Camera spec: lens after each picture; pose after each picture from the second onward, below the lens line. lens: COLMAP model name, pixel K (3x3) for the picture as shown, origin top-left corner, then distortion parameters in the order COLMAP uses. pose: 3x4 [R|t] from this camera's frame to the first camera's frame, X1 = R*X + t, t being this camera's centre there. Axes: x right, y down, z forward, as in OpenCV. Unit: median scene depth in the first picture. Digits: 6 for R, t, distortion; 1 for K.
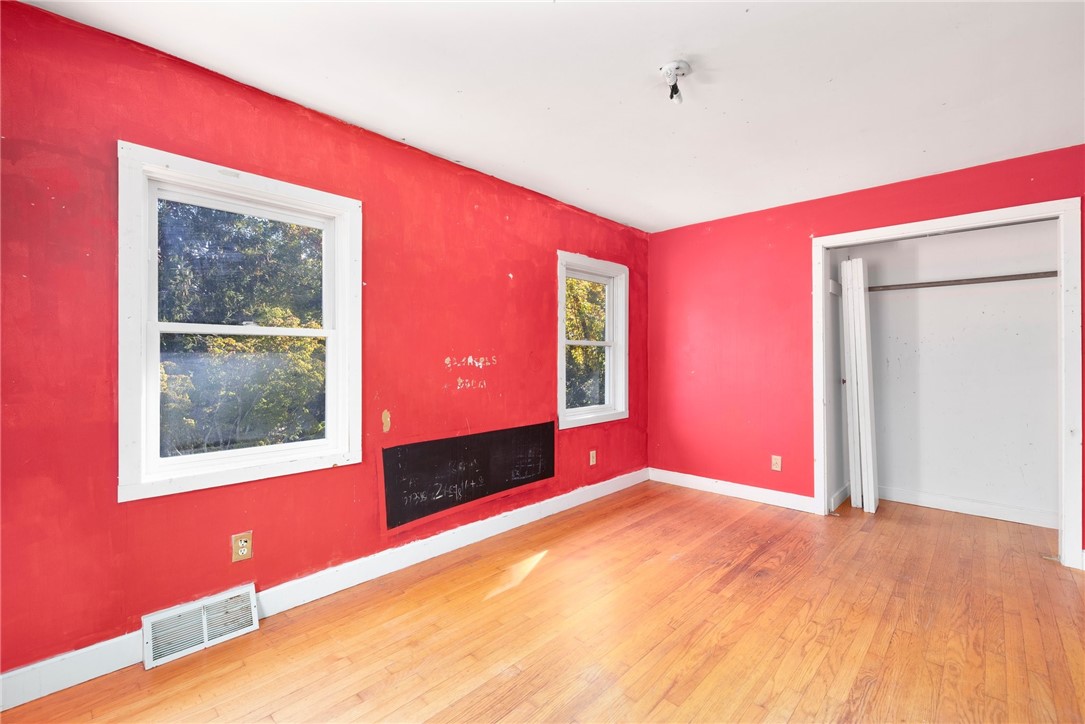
lens RADIAL K [[459.9, 0, 531.9], [0, 459.9, 359.5], [0, 0, 1]] dist [-0.001133, 0.000687]
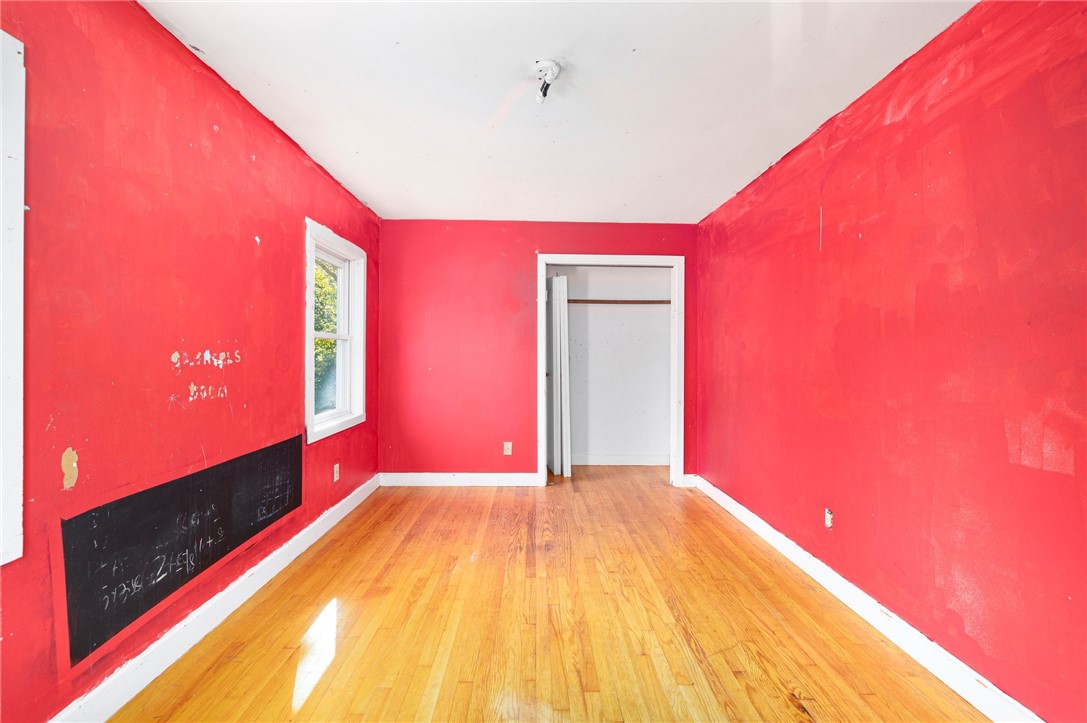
lens RADIAL K [[460.7, 0, 537.4], [0, 460.7, 357.2], [0, 0, 1]] dist [-0.001133, 0.000687]
pose [[0.703687, 0.001262, 0.710509, -0.315050], [-0.003871, 0.999990, 0.002058, -0.000823], [-0.710499, -0.004198, 0.703686, 0.225474]]
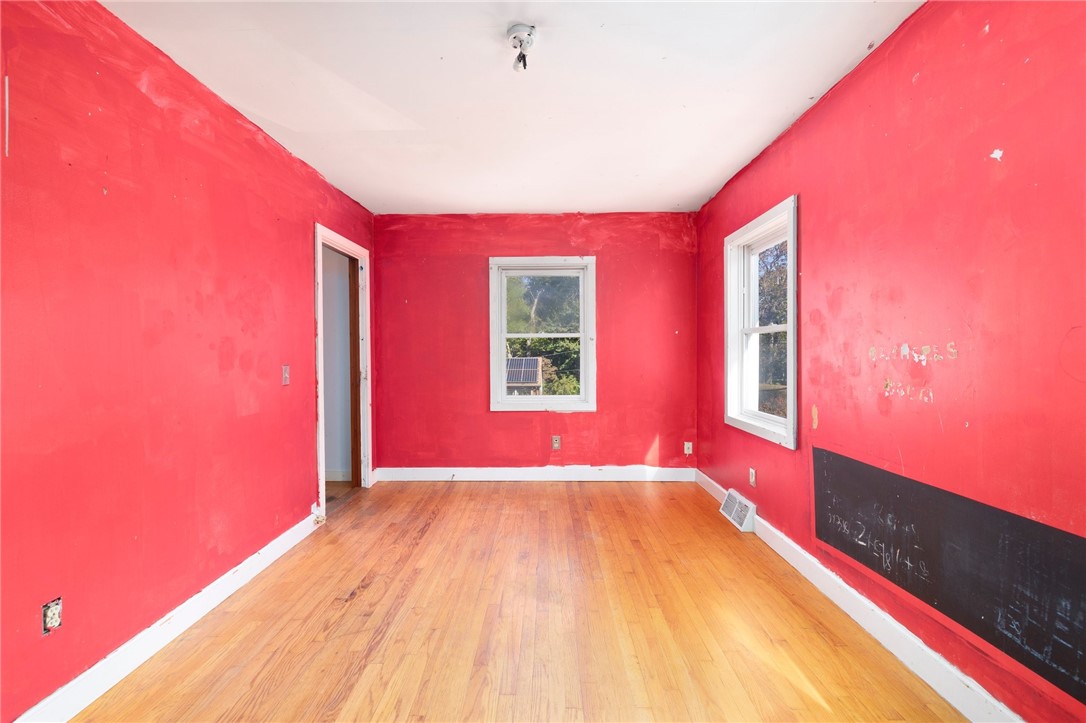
lens RADIAL K [[460.3, 0, 552.8], [0, 460.3, 358.4], [0, 0, 1]] dist [-0.001133, 0.000687]
pose [[-0.701673, 0.012909, -0.712382, 0.699965], [0.003288, 0.999884, 0.014879, 0.001188], [0.712491, 0.008098, -0.701634, 1.270949]]
